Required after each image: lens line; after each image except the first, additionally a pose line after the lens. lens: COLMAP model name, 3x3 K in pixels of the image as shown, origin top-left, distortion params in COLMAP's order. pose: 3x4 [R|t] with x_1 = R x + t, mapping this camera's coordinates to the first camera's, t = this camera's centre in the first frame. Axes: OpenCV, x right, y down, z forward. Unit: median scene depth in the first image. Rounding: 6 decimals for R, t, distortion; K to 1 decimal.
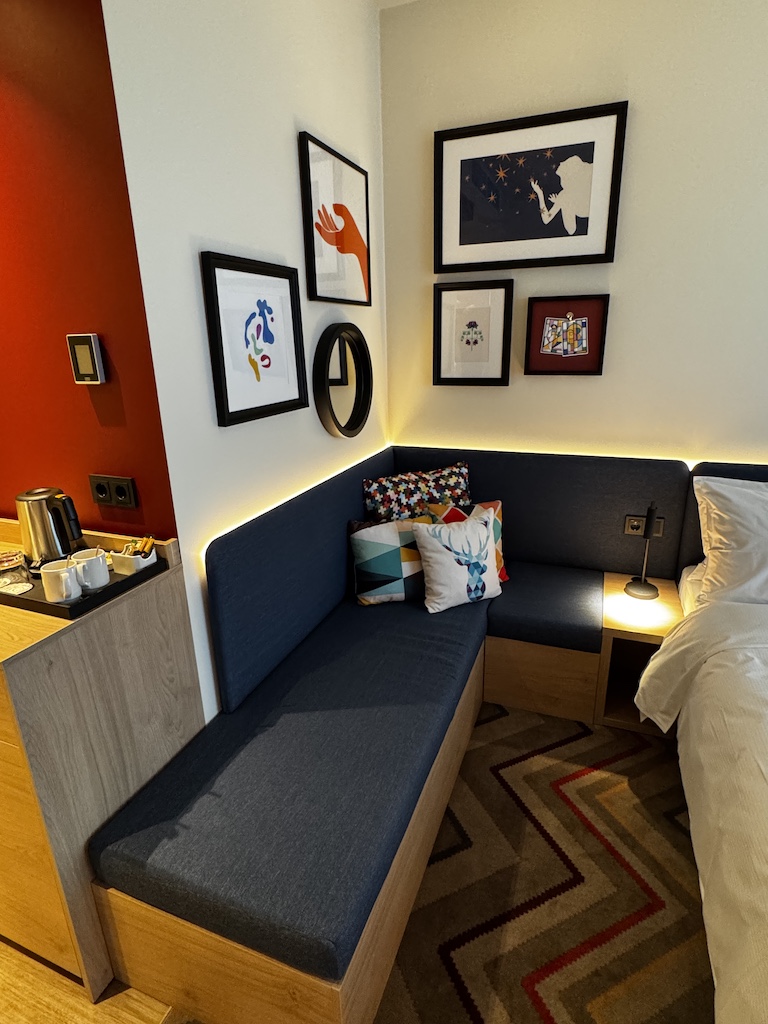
lens RADIAL K [[546.4, 0, 386.9], [0, 546.4, 509.4], [0, 0, 1]] dist [-0.003299, -0.000993]
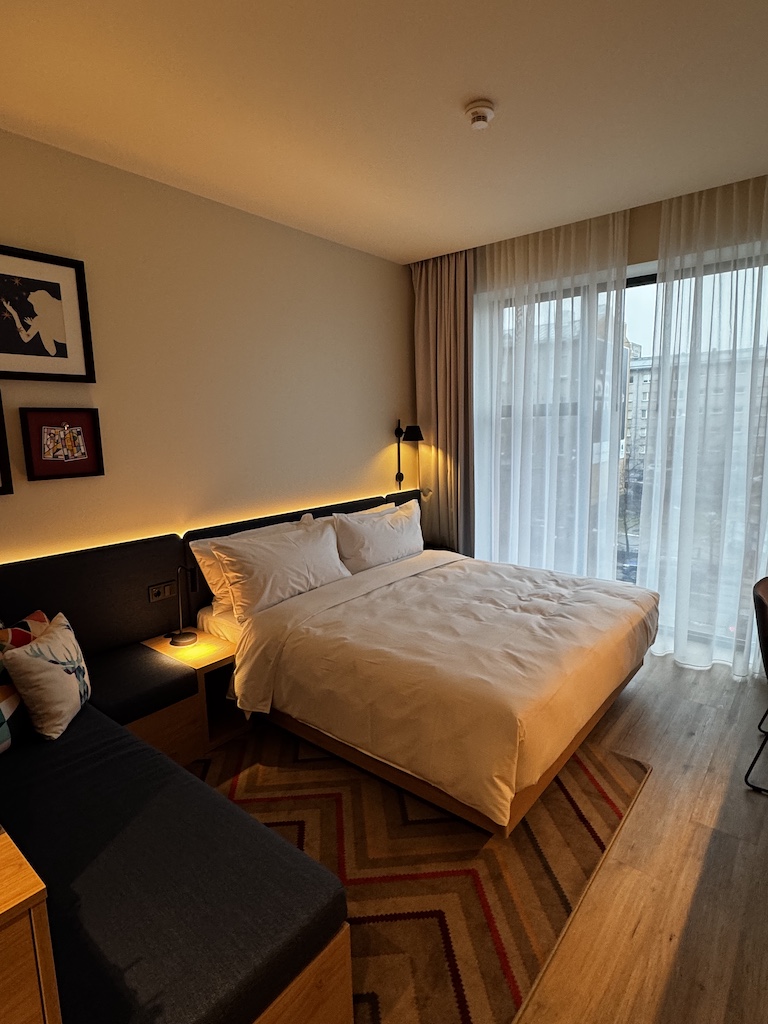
lens RADIAL K [[546.4, 0, 386.9], [0, 546.4, 509.4], [0, 0, 1]] dist [-0.003299, -0.000993]
pose [[0.304445, -0.130648, 0.943528, -0.546641], [0.298792, 0.953653, 0.035639, -0.040391], [-0.904454, 0.271068, 0.329371, 0.102051]]
